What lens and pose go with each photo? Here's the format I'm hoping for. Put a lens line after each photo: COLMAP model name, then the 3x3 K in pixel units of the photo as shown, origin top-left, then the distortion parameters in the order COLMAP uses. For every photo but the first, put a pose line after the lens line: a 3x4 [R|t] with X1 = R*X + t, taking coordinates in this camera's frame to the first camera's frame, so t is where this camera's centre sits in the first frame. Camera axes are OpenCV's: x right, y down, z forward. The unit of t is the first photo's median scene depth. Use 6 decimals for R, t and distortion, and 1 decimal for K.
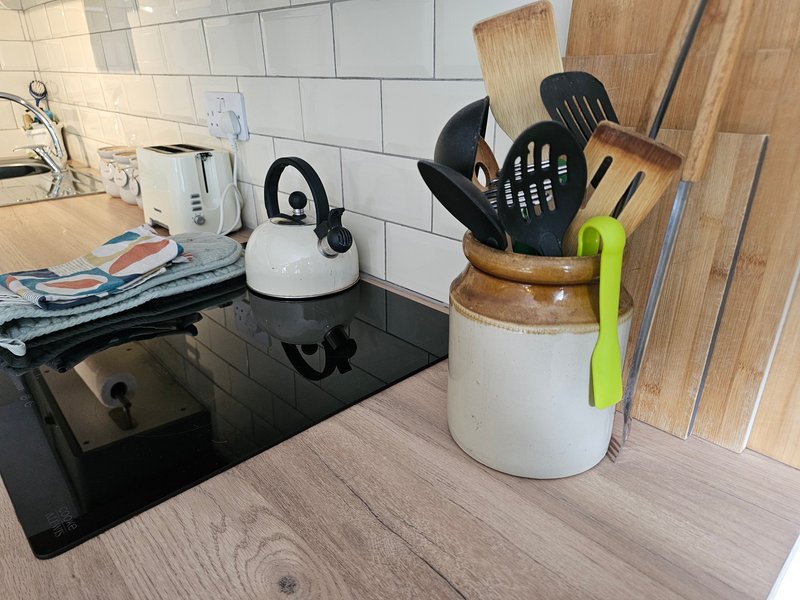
lens RADIAL K [[527.9, 0, 390.5], [0, 527.9, 297.3], [0, 0, 1]] dist [0.048584, -0.042498]
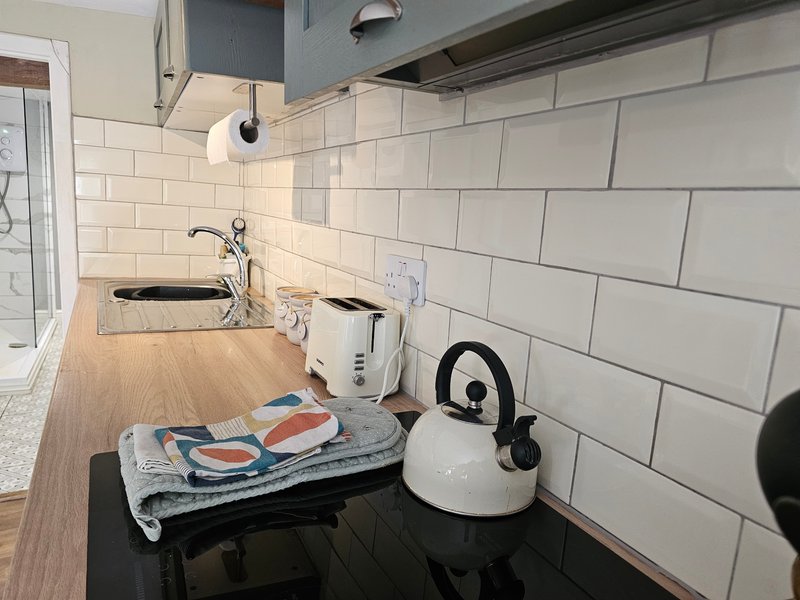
lens RADIAL K [[530.1, 0, 405.4], [0, 530.1, 306.3], [0, 0, 1]] dist [0.070912, -0.085376]
pose [[0.965555, 0.120047, -0.230851, -0.099269], [-0.172087, 0.960084, -0.220508, -0.101121], [0.195165, 0.252639, 0.947673, 0.108528]]
